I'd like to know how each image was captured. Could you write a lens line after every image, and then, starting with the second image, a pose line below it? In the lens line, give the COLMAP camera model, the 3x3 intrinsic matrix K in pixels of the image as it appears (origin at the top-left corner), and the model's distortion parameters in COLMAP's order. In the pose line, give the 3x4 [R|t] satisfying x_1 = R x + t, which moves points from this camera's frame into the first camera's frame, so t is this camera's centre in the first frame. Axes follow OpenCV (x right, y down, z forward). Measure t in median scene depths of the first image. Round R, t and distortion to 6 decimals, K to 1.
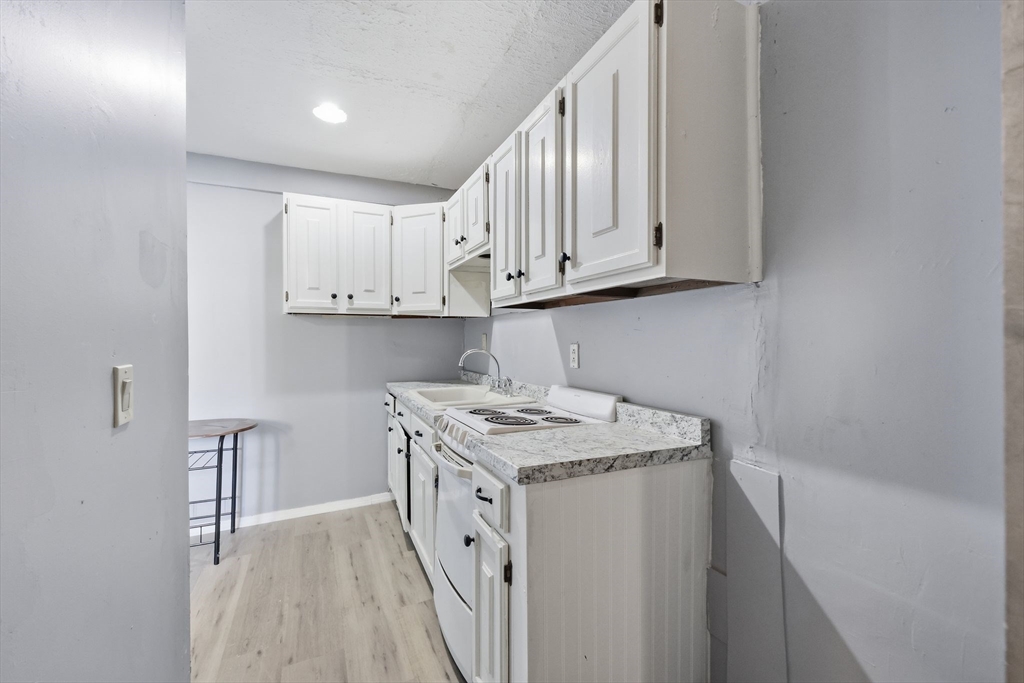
lens RADIAL K [[418.2, 0, 508.9], [0, 418.2, 342.7], [0, 0, 1]] dist [0.000102, 0.000272]
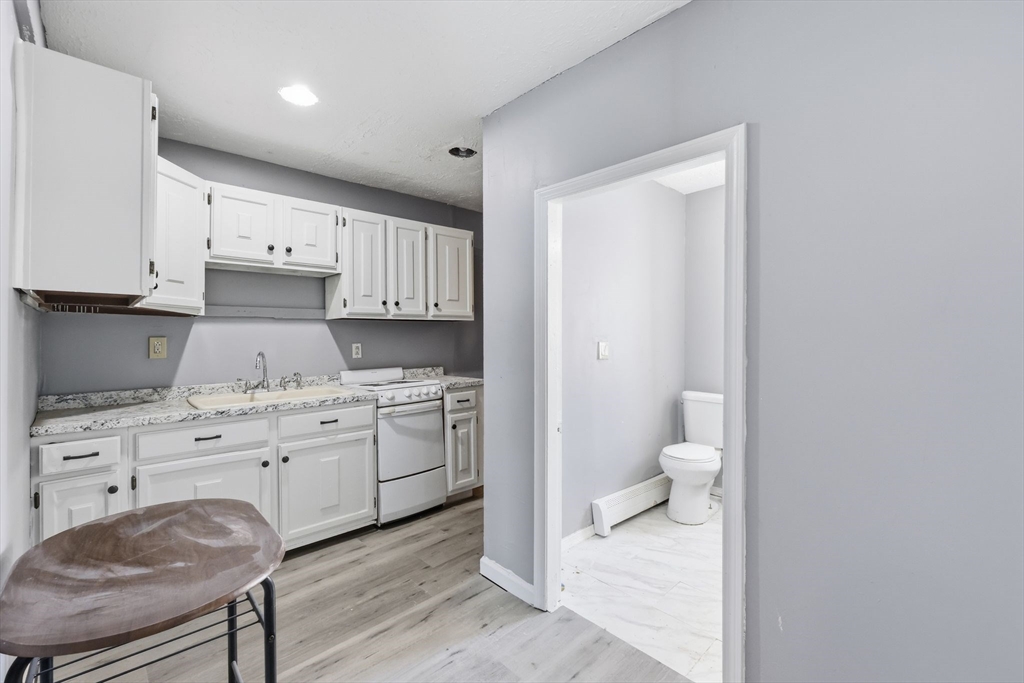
lens RADIAL K [[418.2, 0, 508.9], [0, 418.2, 342.7], [0, 0, 1]] dist [0.000102, 0.000272]
pose [[-0.307022, -0.000163, 0.951702, -1.698579], [0.027668, 0.999576, 0.009097, 0.001722], [-0.951300, 0.029124, -0.306887, 1.003351]]
